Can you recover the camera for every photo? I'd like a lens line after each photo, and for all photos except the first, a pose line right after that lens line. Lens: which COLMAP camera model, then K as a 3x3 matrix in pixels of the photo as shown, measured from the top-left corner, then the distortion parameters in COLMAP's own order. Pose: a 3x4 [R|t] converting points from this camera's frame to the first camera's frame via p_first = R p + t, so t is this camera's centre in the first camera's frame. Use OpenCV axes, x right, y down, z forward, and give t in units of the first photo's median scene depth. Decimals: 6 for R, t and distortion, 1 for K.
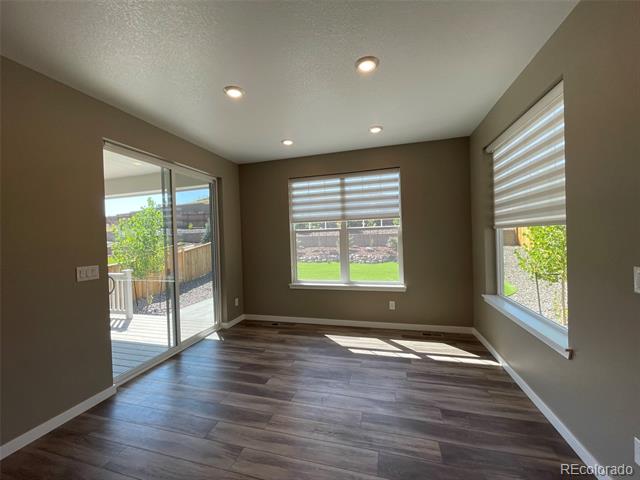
lens RADIAL K [[257.3, 0, 320.0], [0, 257.3, 240.0], [0, 0, 1]] dist [0.000311, 0.000046]
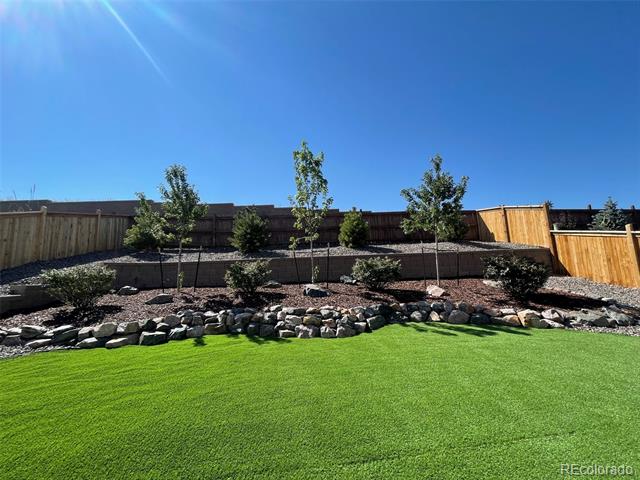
lens RADIAL K [[257.3, 0, 320.0], [0, 257.3, 240.0], [0, 0, 1]] dist [0.000311, 0.000046]
pose [[0.925028, 0.039621, 0.377828, 0.047774], [0.016281, 0.989499, -0.143623, 0.016746], [-0.379551, 0.139007, 0.914668, 0.613806]]
